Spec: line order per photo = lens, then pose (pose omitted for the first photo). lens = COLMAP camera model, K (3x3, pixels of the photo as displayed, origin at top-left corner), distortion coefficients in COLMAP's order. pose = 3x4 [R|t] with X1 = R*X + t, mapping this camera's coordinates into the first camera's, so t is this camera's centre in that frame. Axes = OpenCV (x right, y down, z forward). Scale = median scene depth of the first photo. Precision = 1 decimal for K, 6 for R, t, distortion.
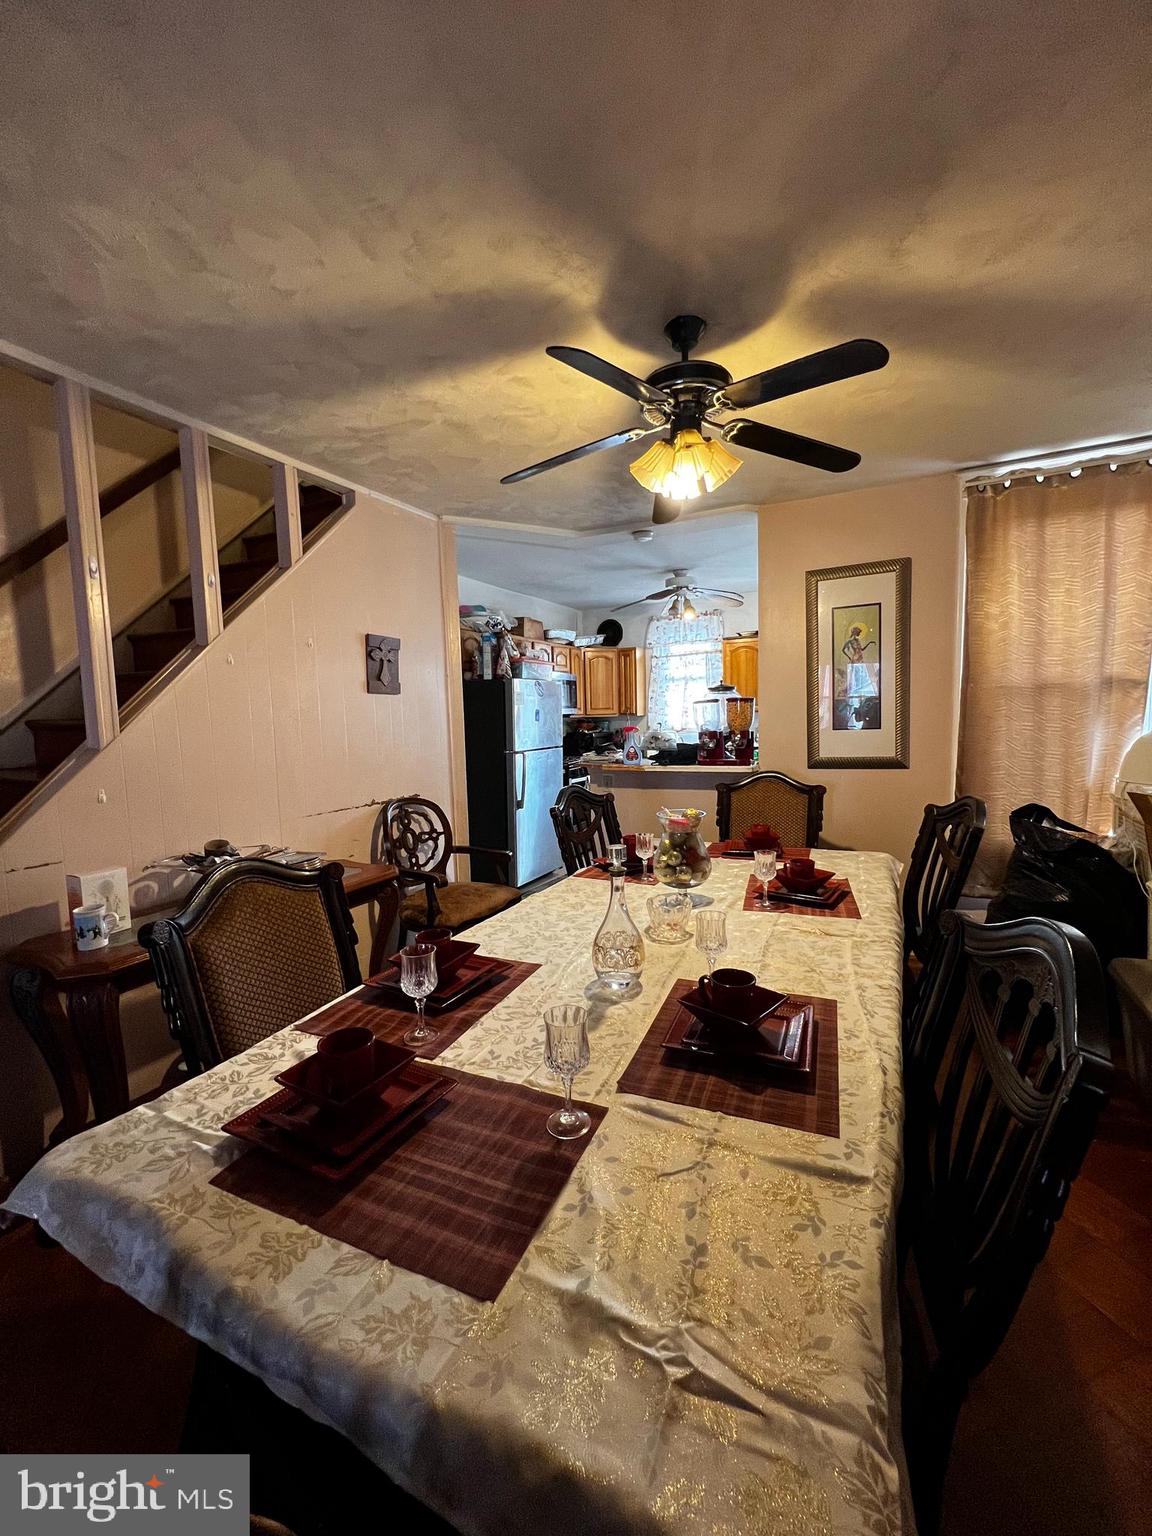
lens RADIAL K [[675.6, 0, 576.0], [0, 675.6, 768.0], [0, 0, 1]] dist [-0.000009, -0.000008]
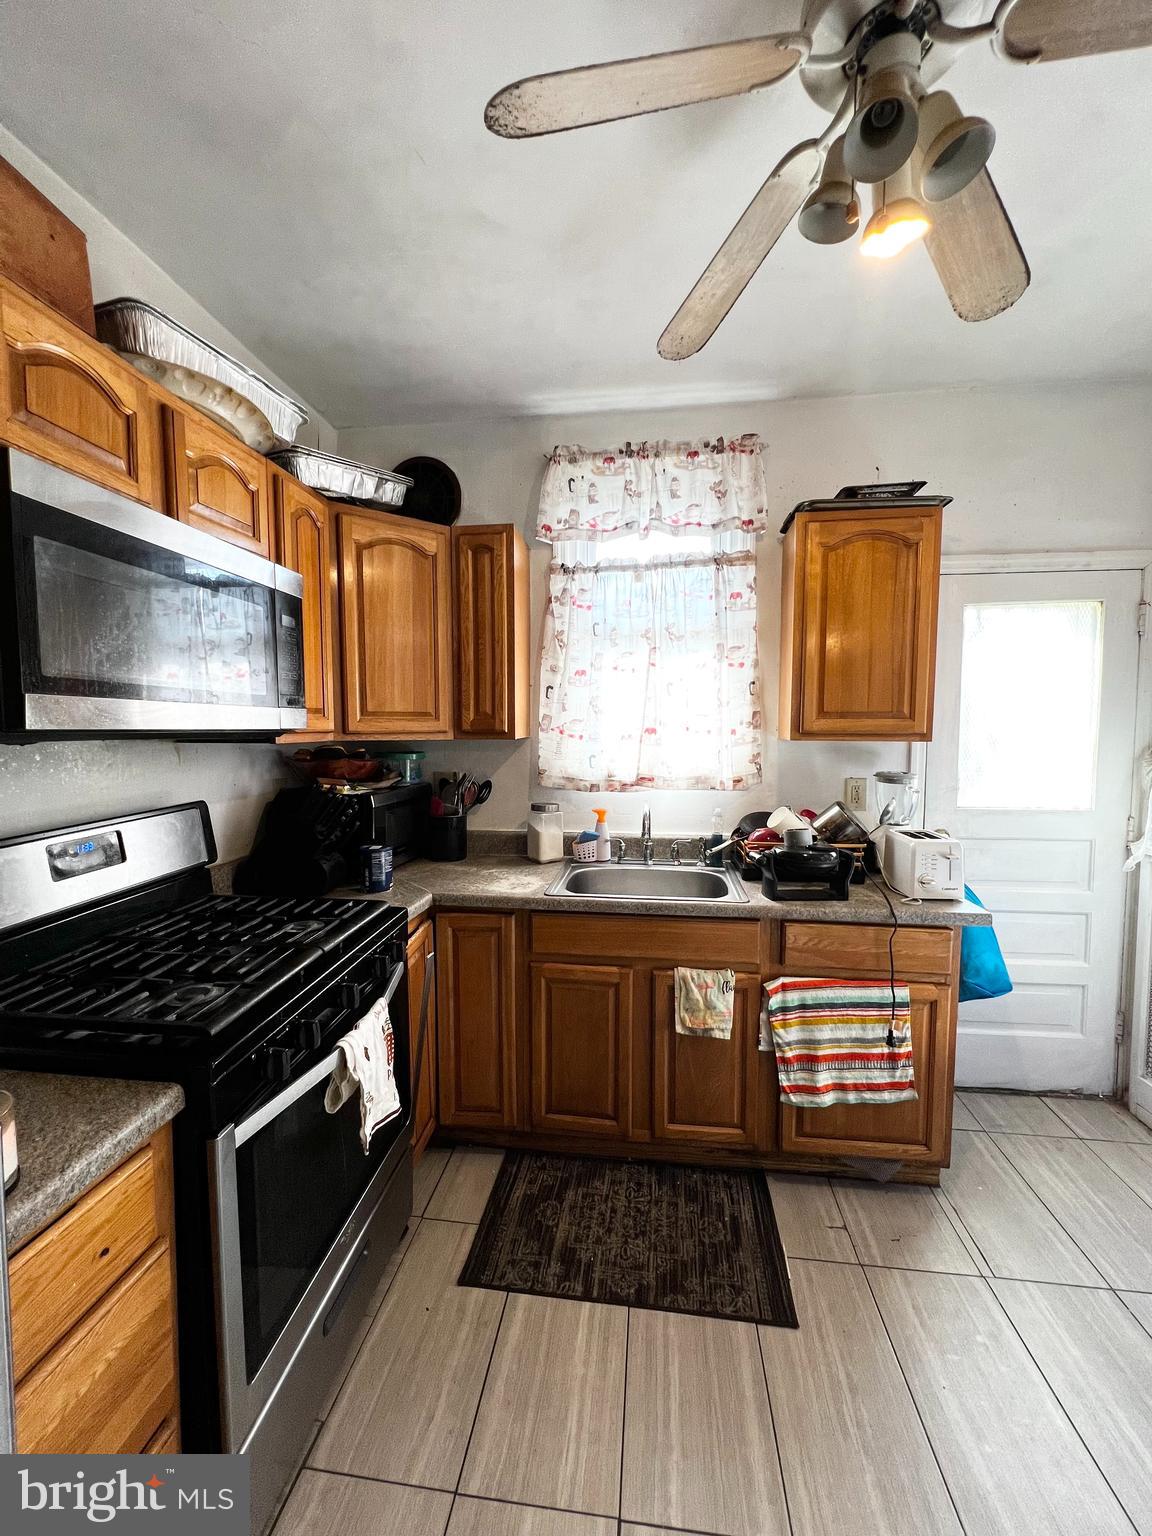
lens RADIAL K [[618.1, 0, 580.7], [0, 618.1, 765.2], [0, 0, 1]] dist [0.000173, 0.000036]
pose [[0.938956, 0.003434, 0.344021, 0.018906], [0.002595, 0.999851, -0.017062, -0.061918], [-0.344028, 0.016913, 0.938807, 0.741487]]
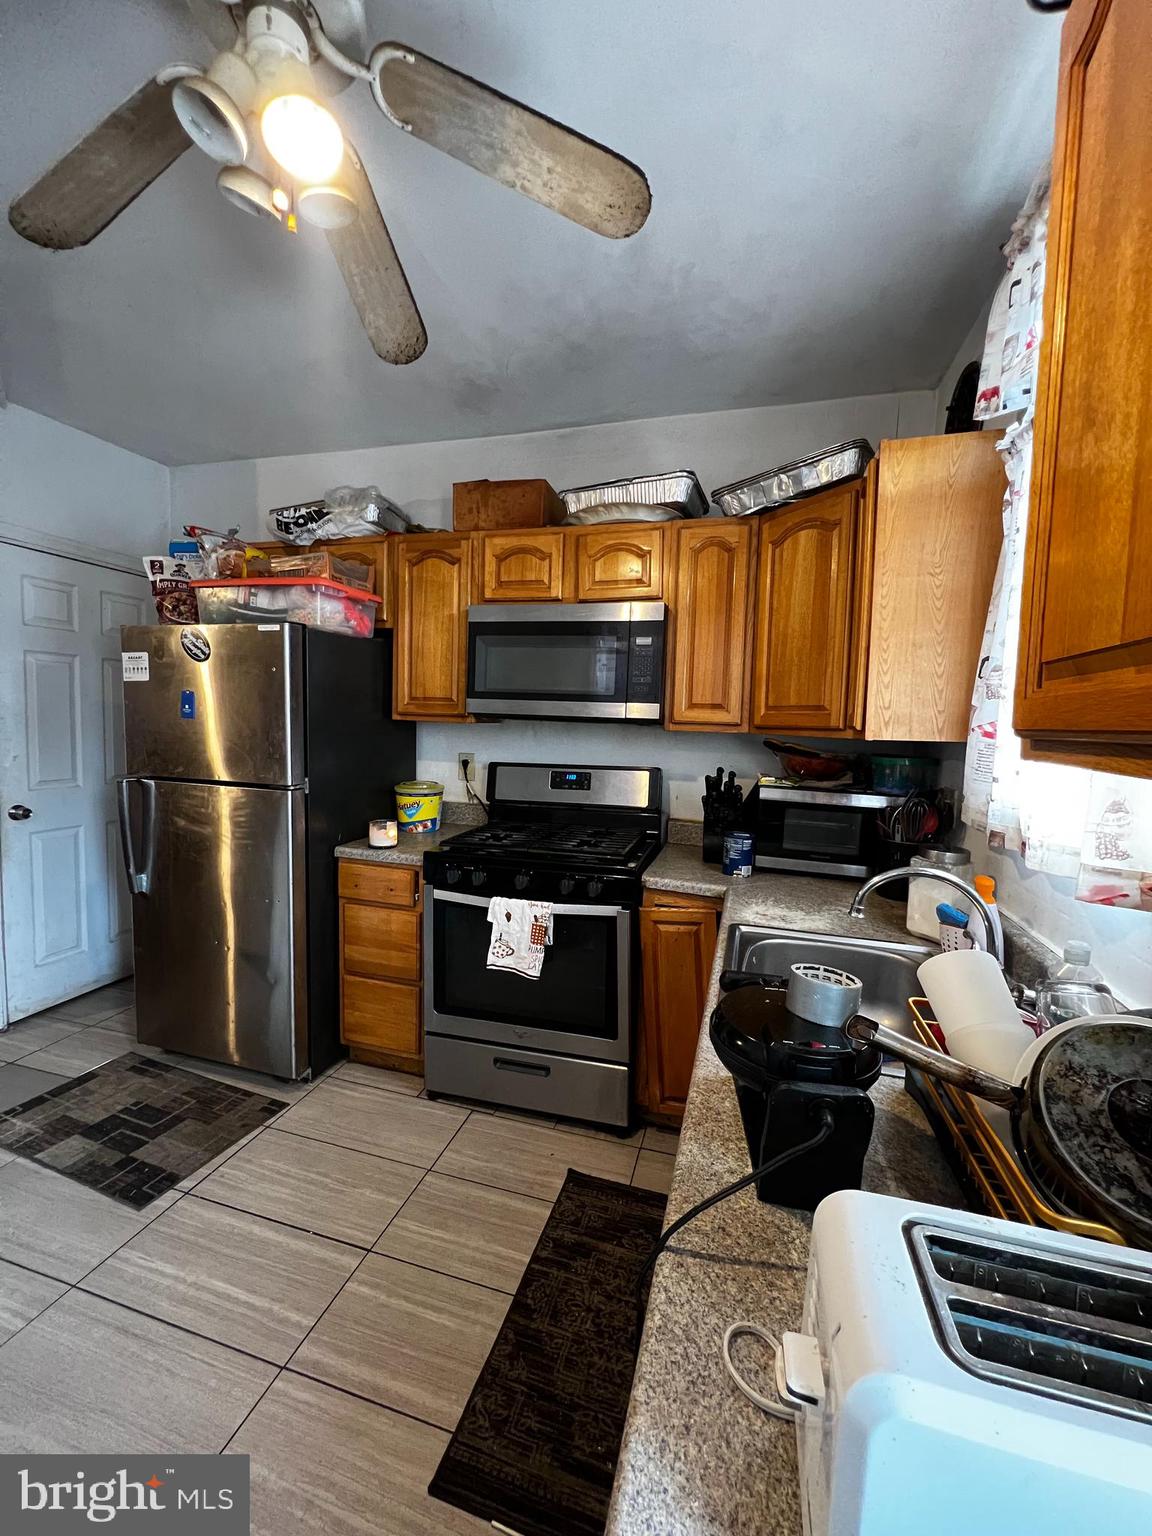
lens RADIAL K [[618.1, 0, 580.7], [0, 618.1, 765.2], [0, 0, 1]] dist [0.000173, 0.000036]
pose [[0.187800, 0.101257, -0.976974, 0.329337], [-0.119208, 0.989669, 0.079658, -0.078375], [0.974947, 0.101503, 0.197930, 0.917376]]
